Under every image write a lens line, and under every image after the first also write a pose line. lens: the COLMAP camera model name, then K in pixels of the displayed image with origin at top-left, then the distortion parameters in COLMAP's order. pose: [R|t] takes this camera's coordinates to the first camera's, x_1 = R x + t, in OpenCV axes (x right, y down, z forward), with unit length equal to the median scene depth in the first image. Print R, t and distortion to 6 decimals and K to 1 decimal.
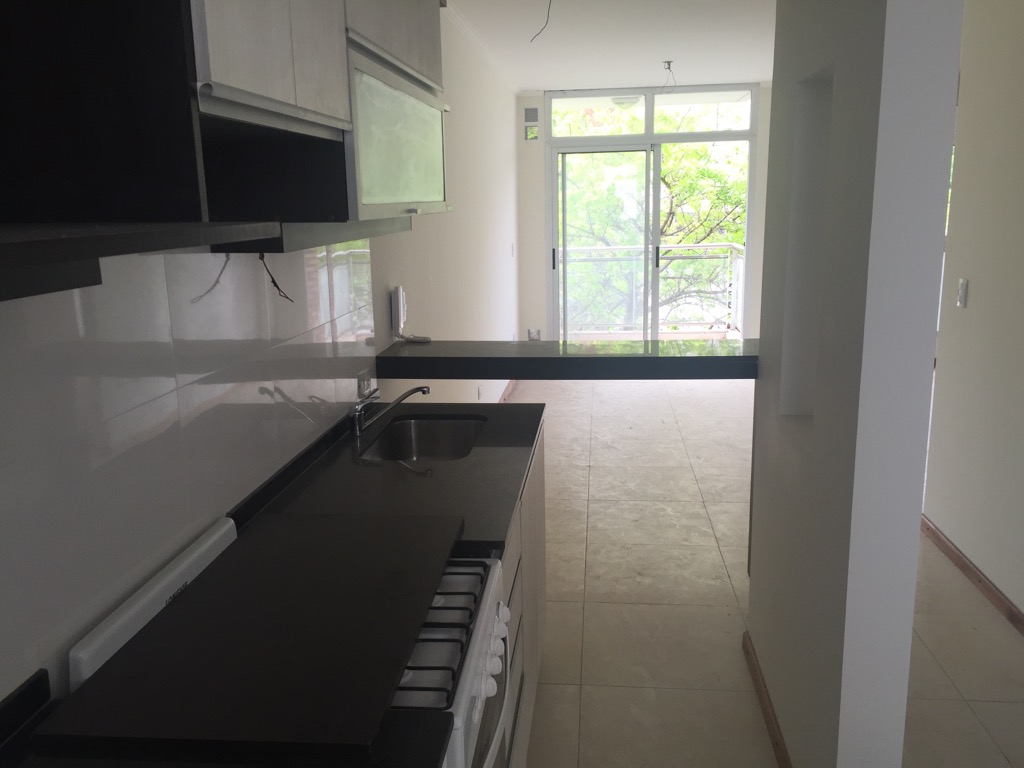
lens RADIAL K [[882.7, 0, 507.1], [0, 882.7, 380.0], [0, 0, 1]] dist [0.093259, -0.114758]
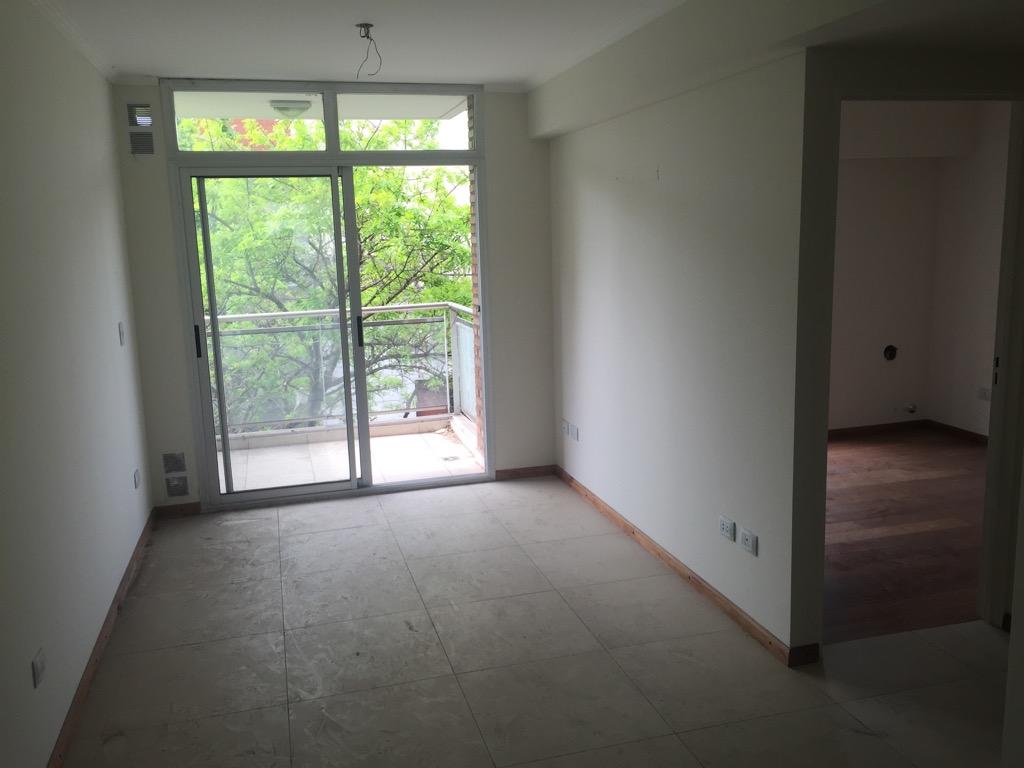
lens RADIAL K [[871.8, 0, 512.0], [0, 871.8, 384.0], [0, 0, 1]] dist [0.085956, -0.112314]
pose [[0.928667, -0.069889, 0.364271, 0.024860], [0.084018, 0.996197, -0.023062, -0.060307], [-0.361274, 0.052023, 0.931007, 0.275953]]
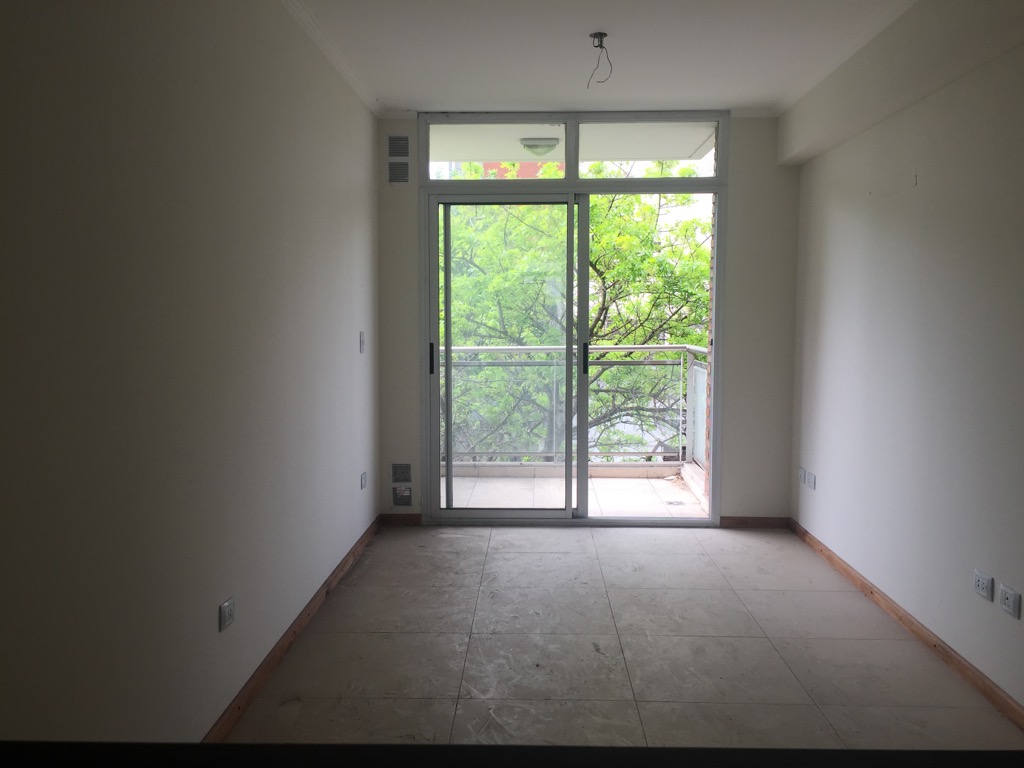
lens RADIAL K [[871.8, 0, 512.0], [0, 871.8, 384.0], [0, 0, 1]] dist [0.085956, -0.112314]
pose [[0.996716, 0.014274, 0.079710, 0.050464], [-0.004338, 0.992339, -0.123468, -0.030655], [-0.080862, 0.122717, 0.989142, 0.289664]]
